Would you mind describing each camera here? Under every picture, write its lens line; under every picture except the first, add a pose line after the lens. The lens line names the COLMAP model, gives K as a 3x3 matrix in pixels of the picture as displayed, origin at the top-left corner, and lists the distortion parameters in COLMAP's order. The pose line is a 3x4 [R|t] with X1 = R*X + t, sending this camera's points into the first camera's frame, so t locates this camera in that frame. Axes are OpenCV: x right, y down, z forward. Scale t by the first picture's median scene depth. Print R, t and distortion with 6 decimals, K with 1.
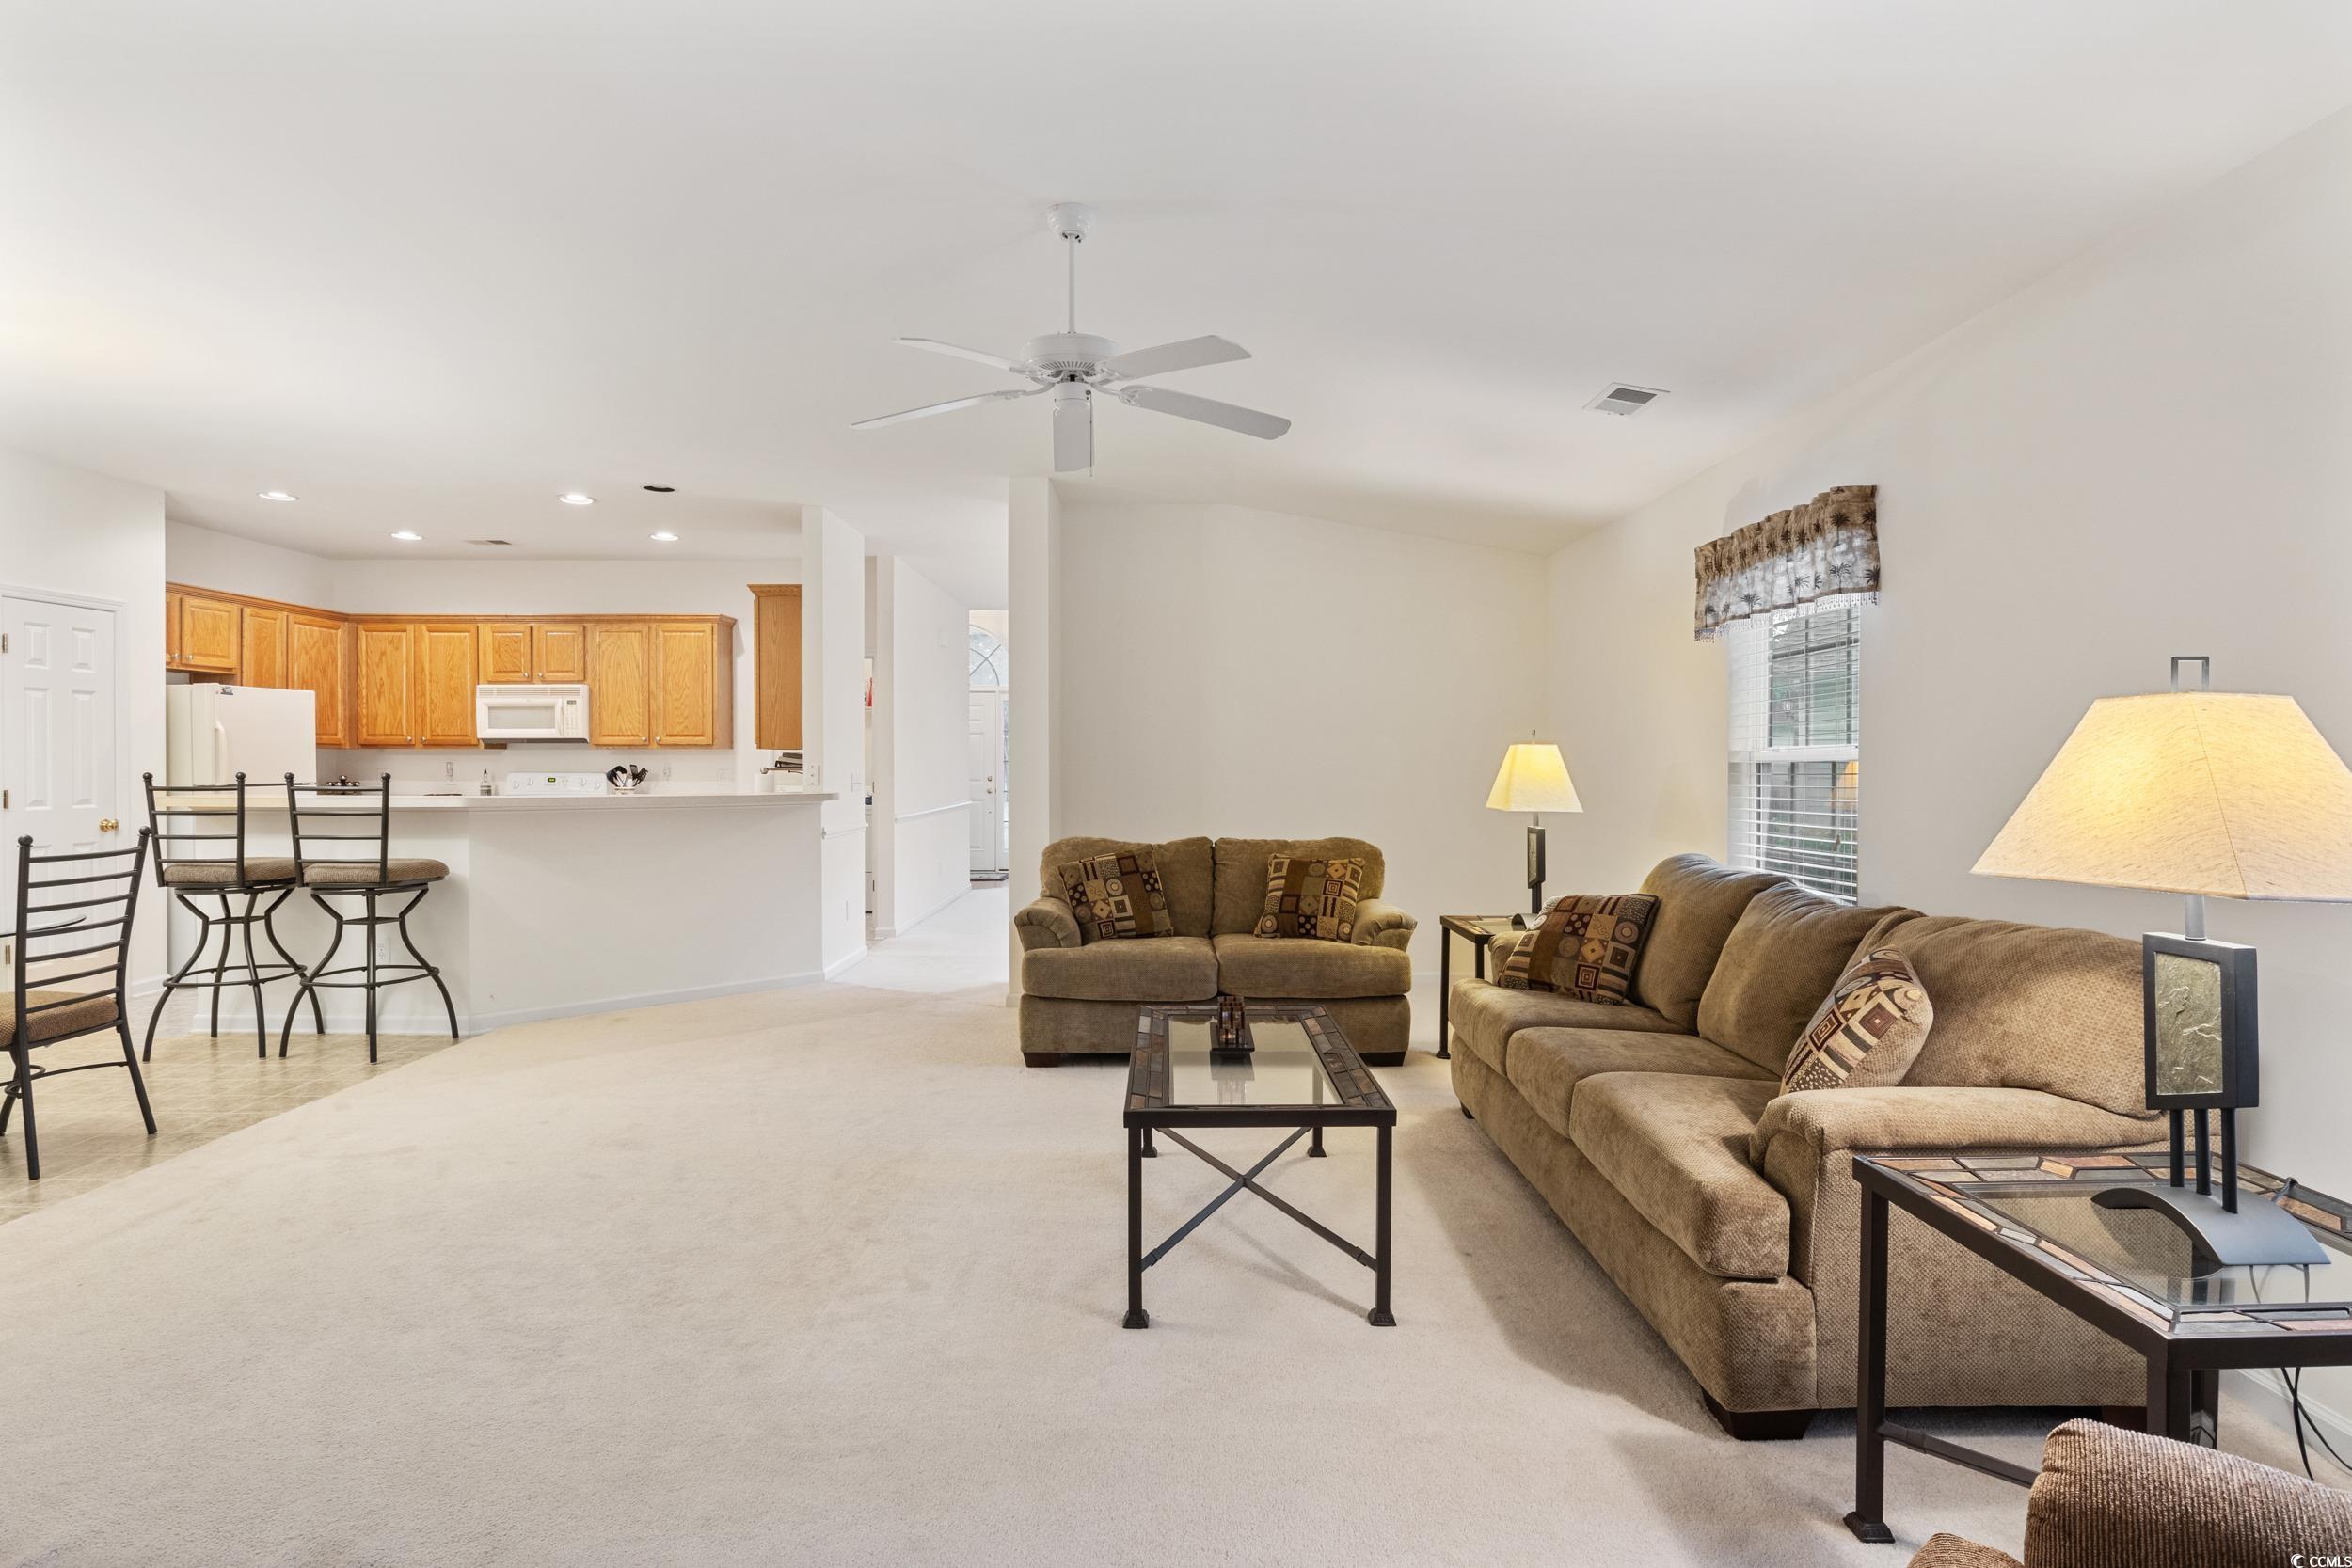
lens RADIAL K [[1199.6, 0, 1192.4], [0, 1199.6, 777.1], [0, 0, 1]] dist [-0.008634, 0.002070]
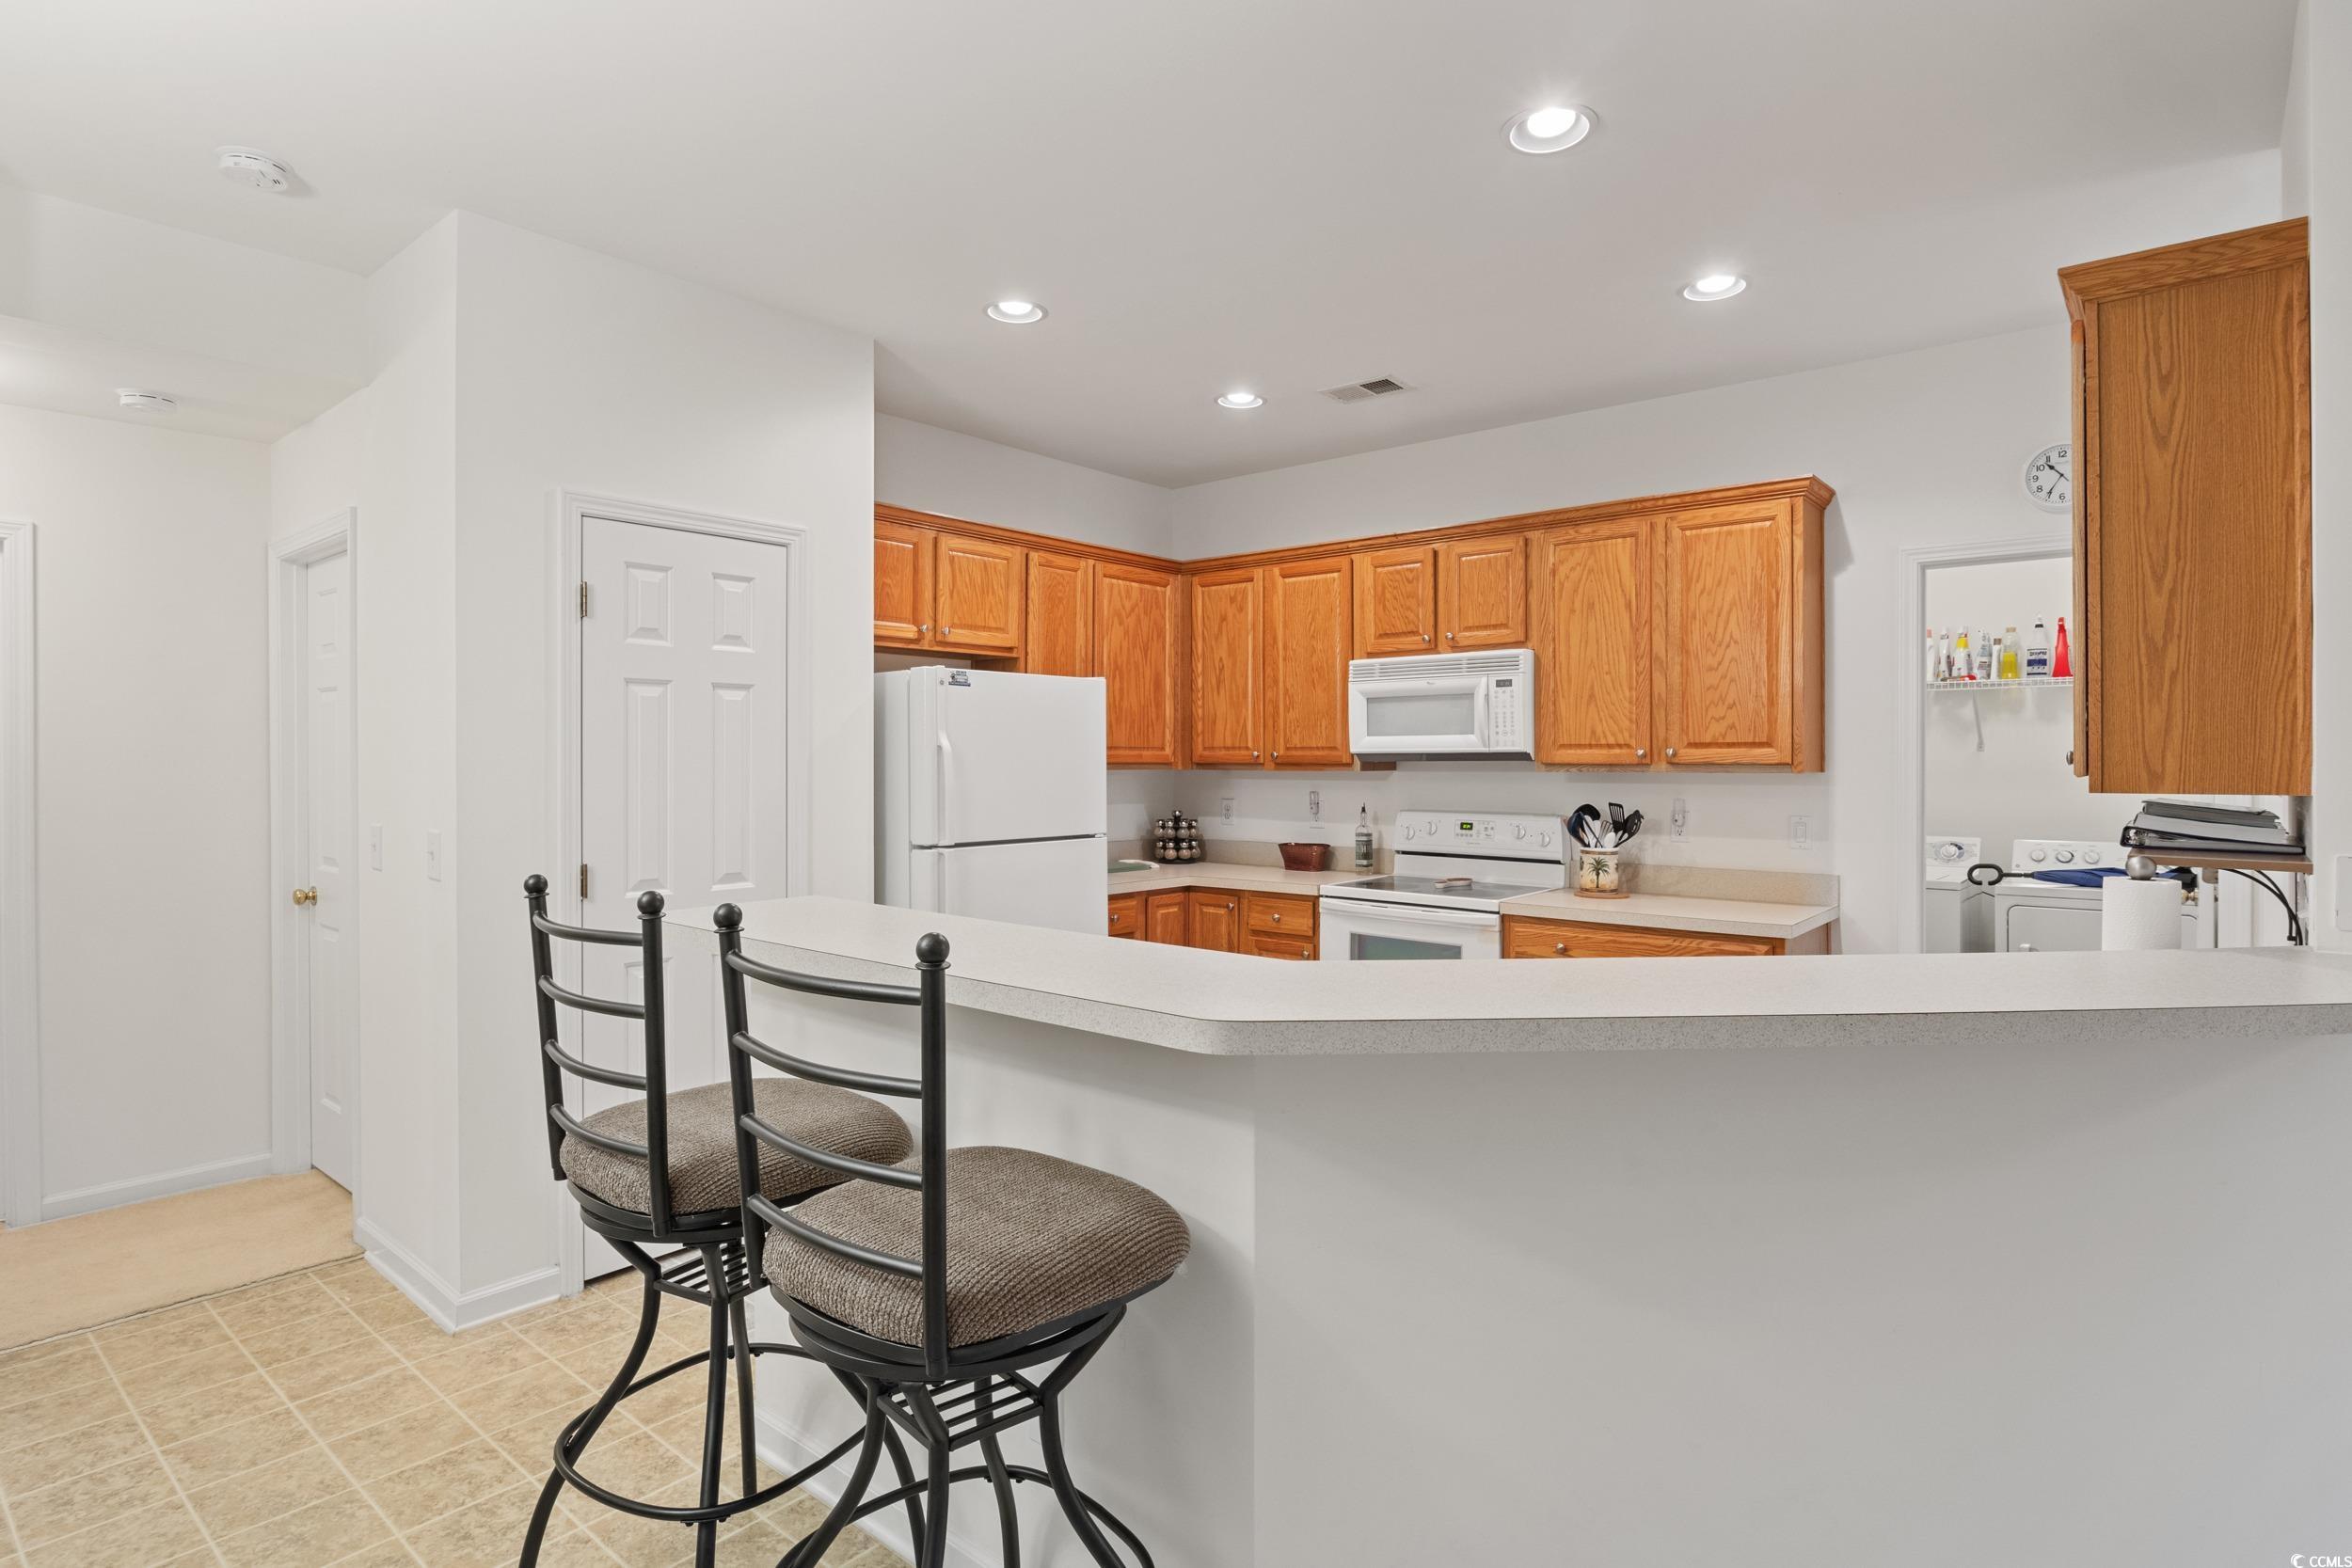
lens RADIAL K [[1199.6, 0, 1181.9], [0, 1199.6, 763.3], [0, 0, 1]] dist [-0.008634, 0.002070]
pose [[0.760697, 0.000735, -0.649107, -0.282741], [-0.006720, 0.999955, -0.006743, -0.022912], [0.649072, 0.009492, 0.760667, 0.505221]]
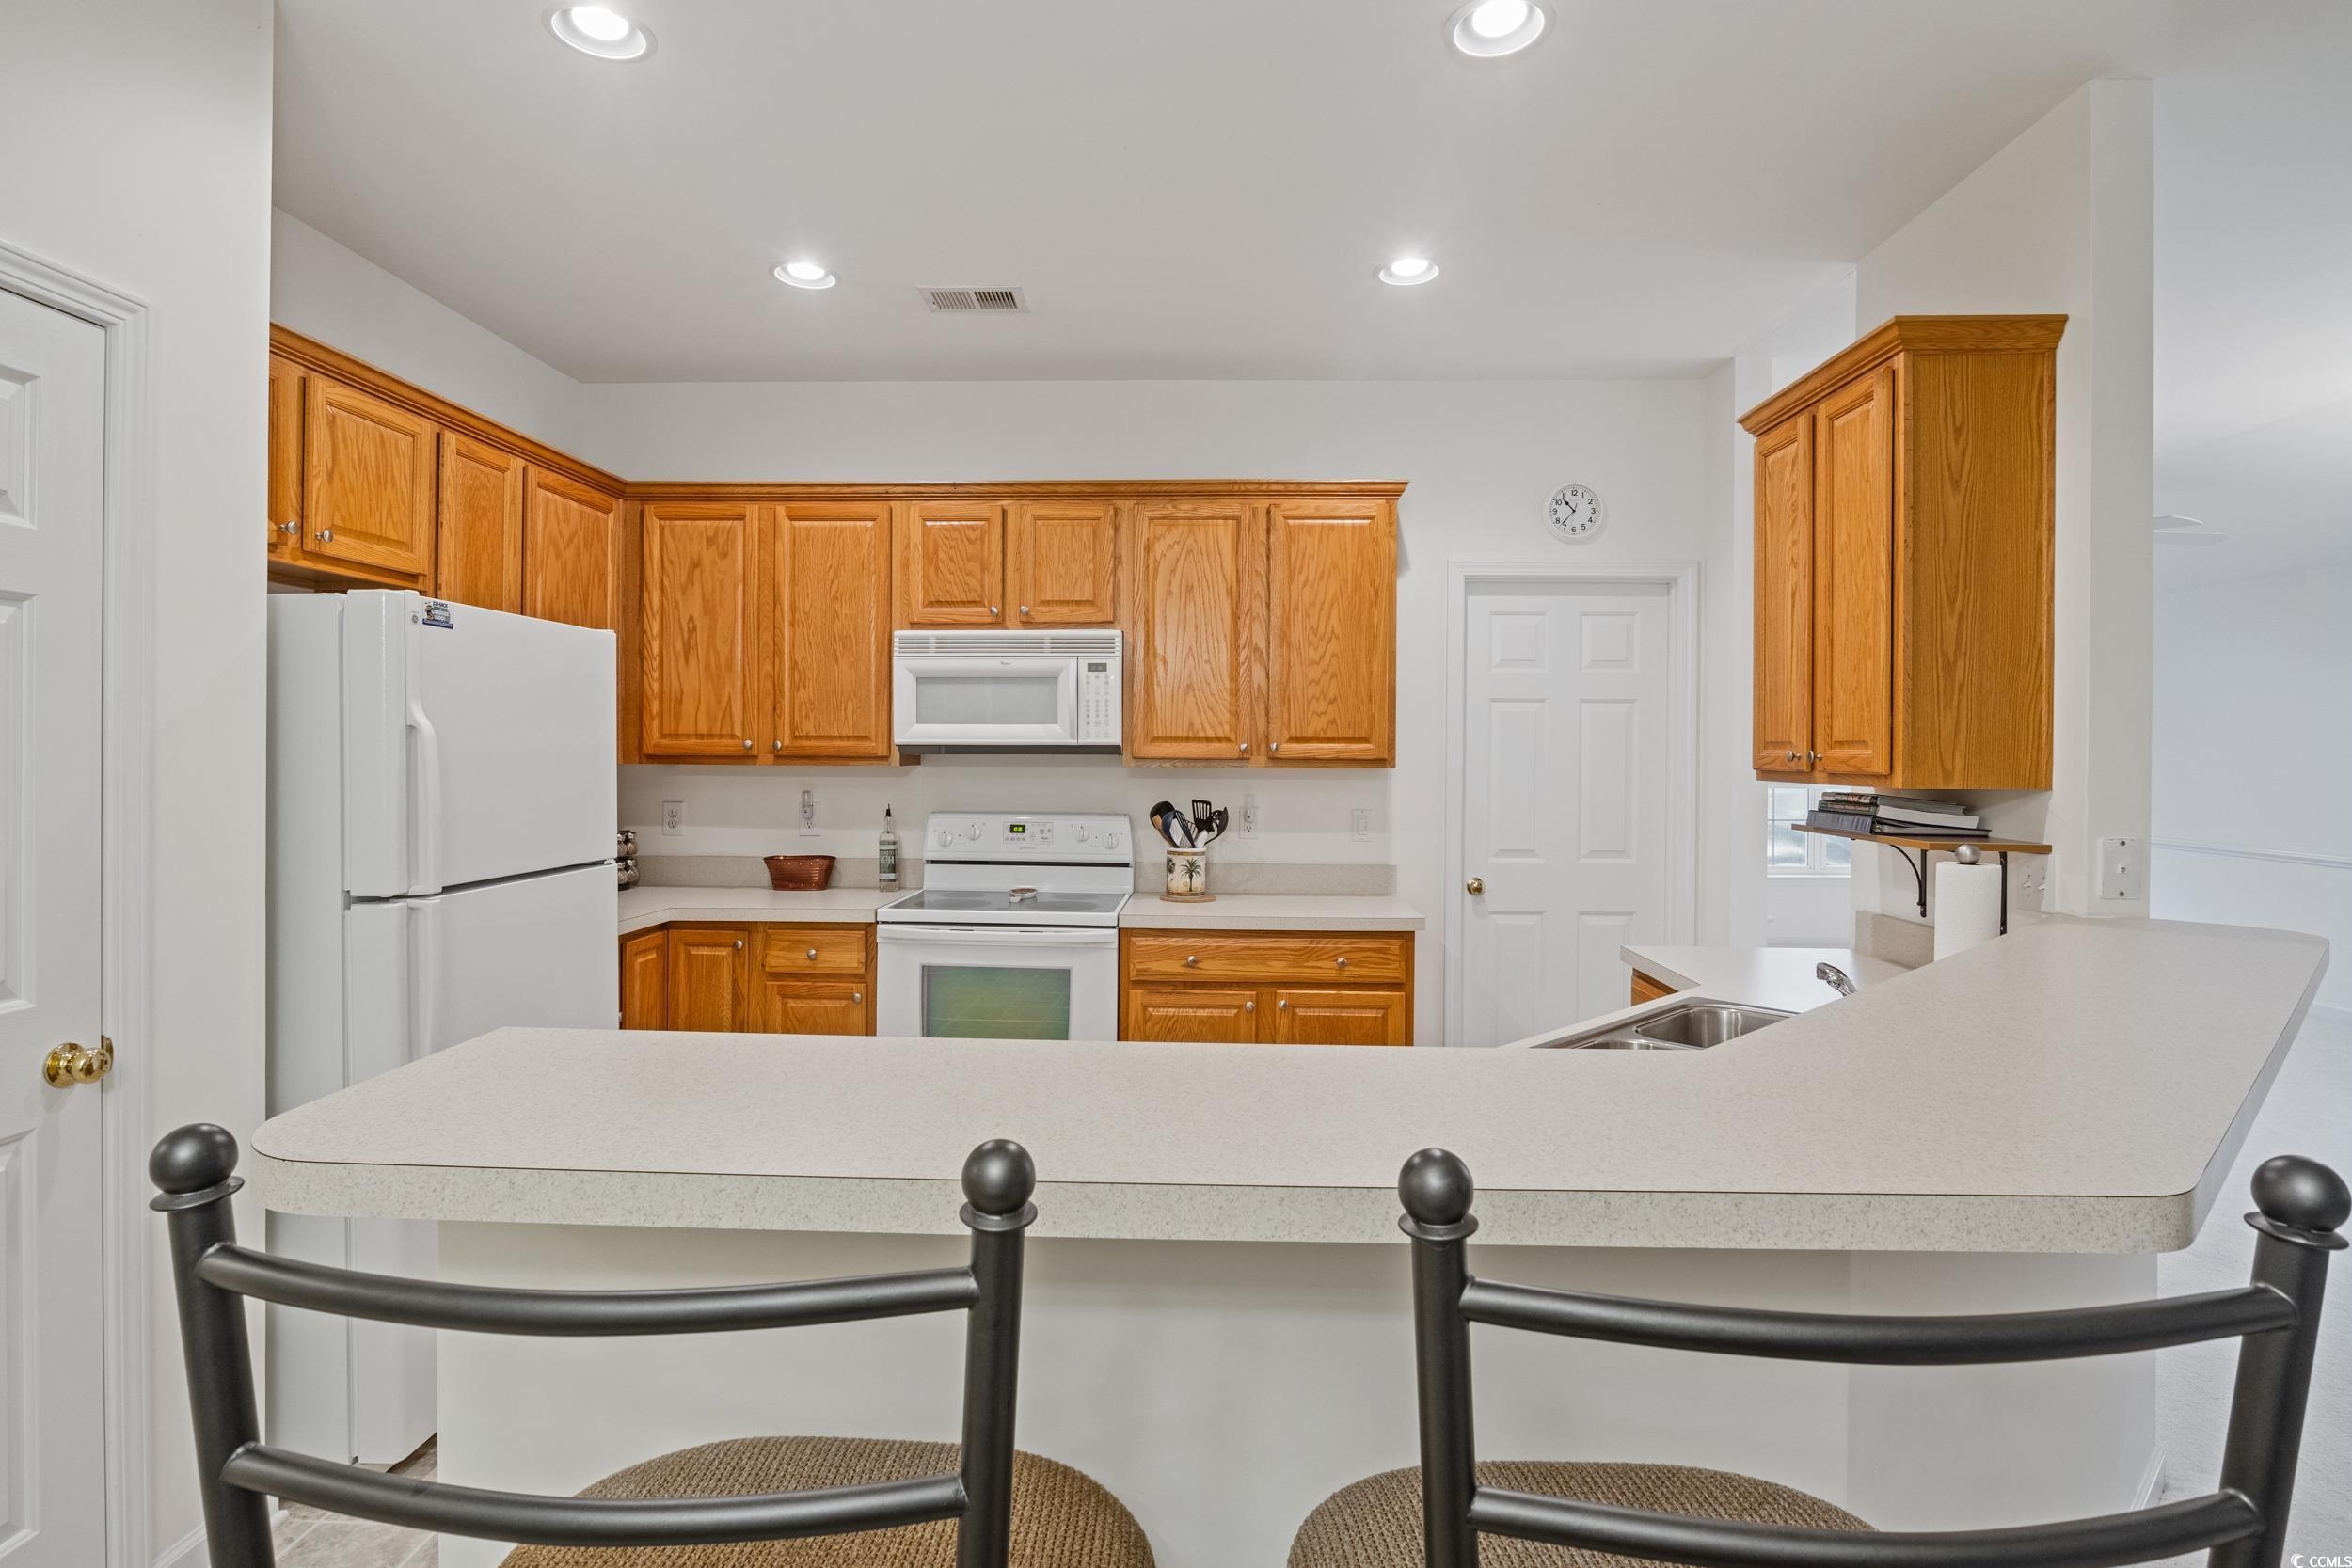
lens RADIAL K [[1199.6, 0, 1176.8], [0, 1199.6, 756.9], [0, 0, 1]] dist [-0.008634, 0.002070]
pose [[0.999014, 0.005540, -0.044050, -0.463394], [-0.005937, 0.999943, -0.008872, -0.023644], [0.043998, 0.009125, 0.998990, 0.531057]]
